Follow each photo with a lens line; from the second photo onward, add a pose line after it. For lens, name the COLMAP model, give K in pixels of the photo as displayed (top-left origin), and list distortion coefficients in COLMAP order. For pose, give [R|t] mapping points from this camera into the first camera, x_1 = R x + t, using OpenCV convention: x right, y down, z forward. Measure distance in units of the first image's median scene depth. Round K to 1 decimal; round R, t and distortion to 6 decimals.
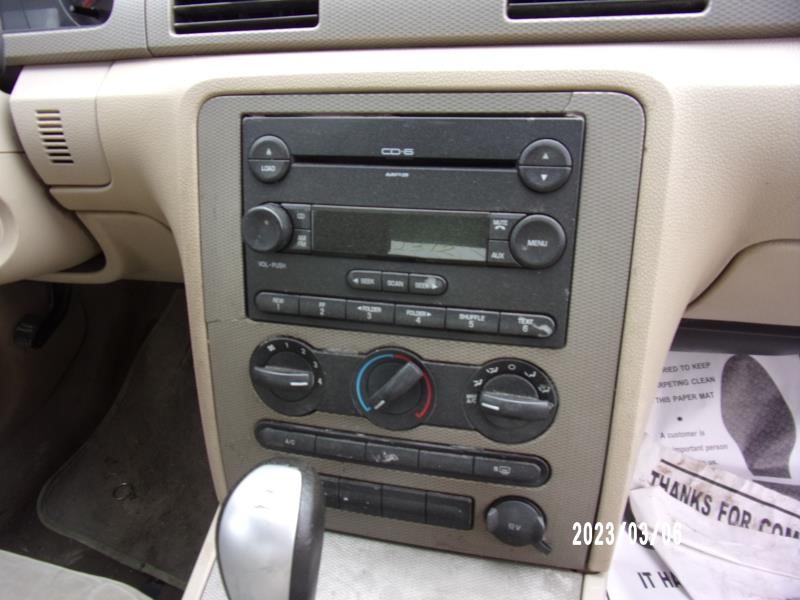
lens RADIAL K [[595.4, 0, 400.9], [0, 595.4, 290.6], [0, 0, 1]] dist [-0.025966, -0.010995]
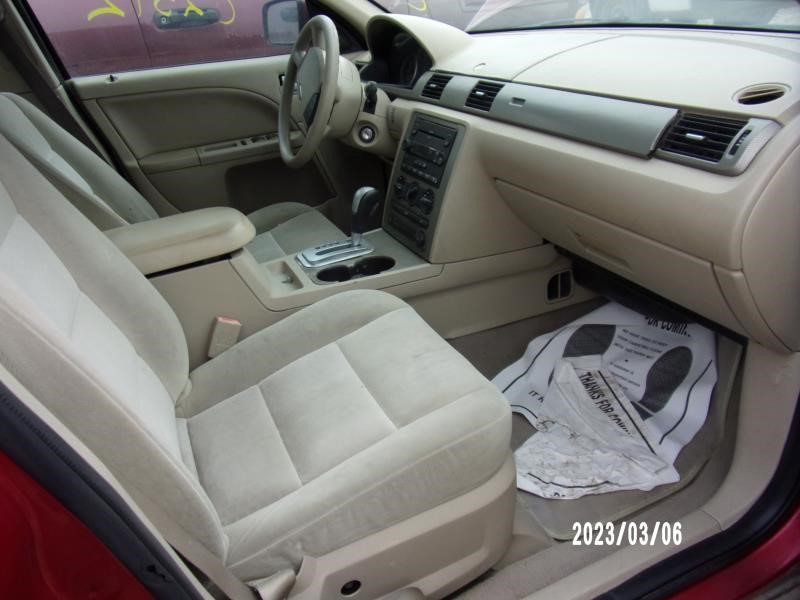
lens RADIAL K [[582.0, 0, 399.3], [0, 582.0, 265.2], [0, 0, 1]] dist [-0.008209, -0.001772]
pose [[0.636648, 0.361964, -0.680927, 2.584767], [-0.443546, 0.894198, 0.060629, 0.385951], [0.630829, 0.263423, 0.729838, -1.585914]]
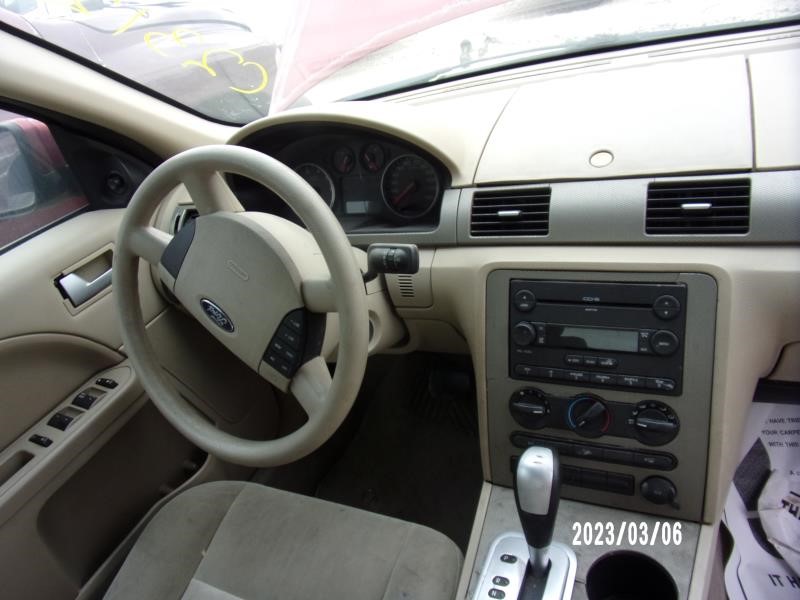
lens RADIAL K [[601.8, 0, 400.0], [0, 601.8, 300.0], [0, 0, 1]] dist [-0.016208, 0.029104]
pose [[0.972155, -0.015001, -0.233860, -0.150520], [-0.001288, 0.997592, -0.069346, -0.076459], [0.234337, 0.067716, 0.969794, -1.098044]]
